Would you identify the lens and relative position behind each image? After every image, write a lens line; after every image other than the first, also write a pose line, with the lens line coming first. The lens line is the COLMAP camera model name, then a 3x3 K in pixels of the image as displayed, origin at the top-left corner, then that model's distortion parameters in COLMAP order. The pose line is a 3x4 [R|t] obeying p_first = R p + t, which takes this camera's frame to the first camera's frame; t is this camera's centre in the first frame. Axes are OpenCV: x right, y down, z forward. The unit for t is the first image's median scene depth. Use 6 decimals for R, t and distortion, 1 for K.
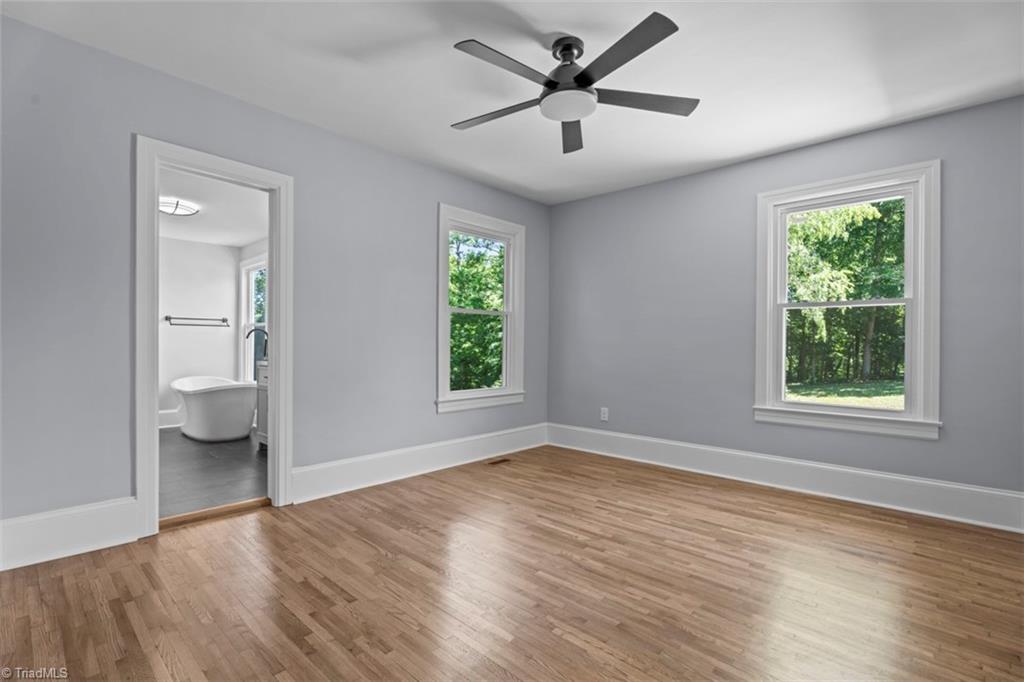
lens RADIAL K [[473.3, 0, 513.5], [0, 473.3, 341.1], [0, 0, 1]] dist [0.002999, 0.000120]
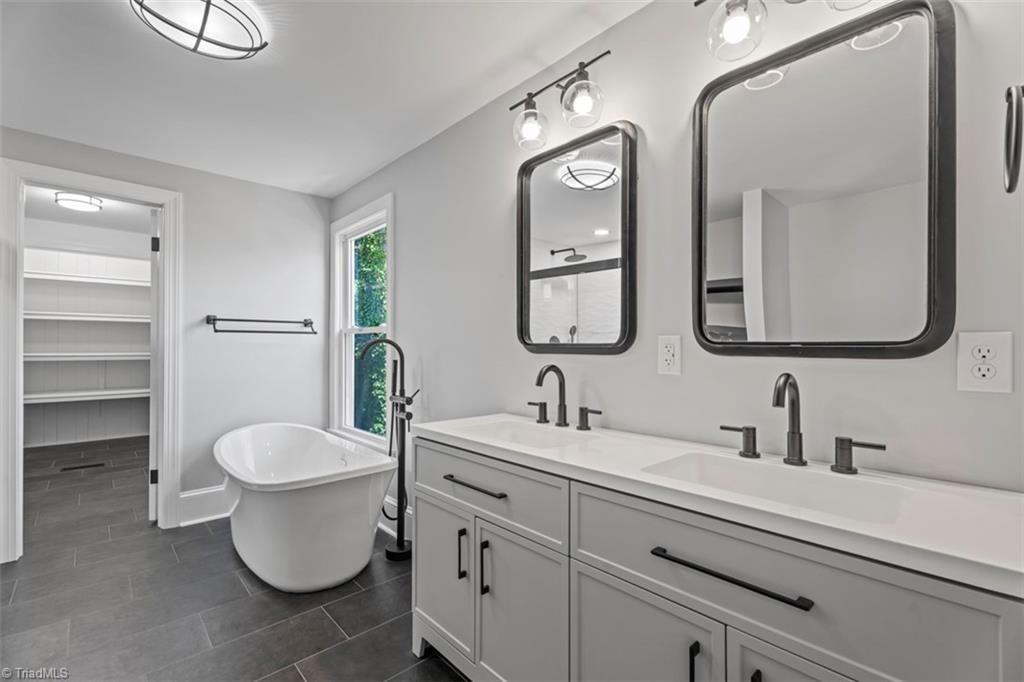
lens RADIAL K [[452.1, 0, 519.0], [0, 452.1, 345.3], [0, 0, 1]] dist [-0.005015, 0.000461]
pose [[0.997451, -0.007978, -0.070905, -0.320067], [0.007436, 0.999941, -0.007899, -0.011177], [0.070964, 0.007352, 0.997452, 0.480630]]
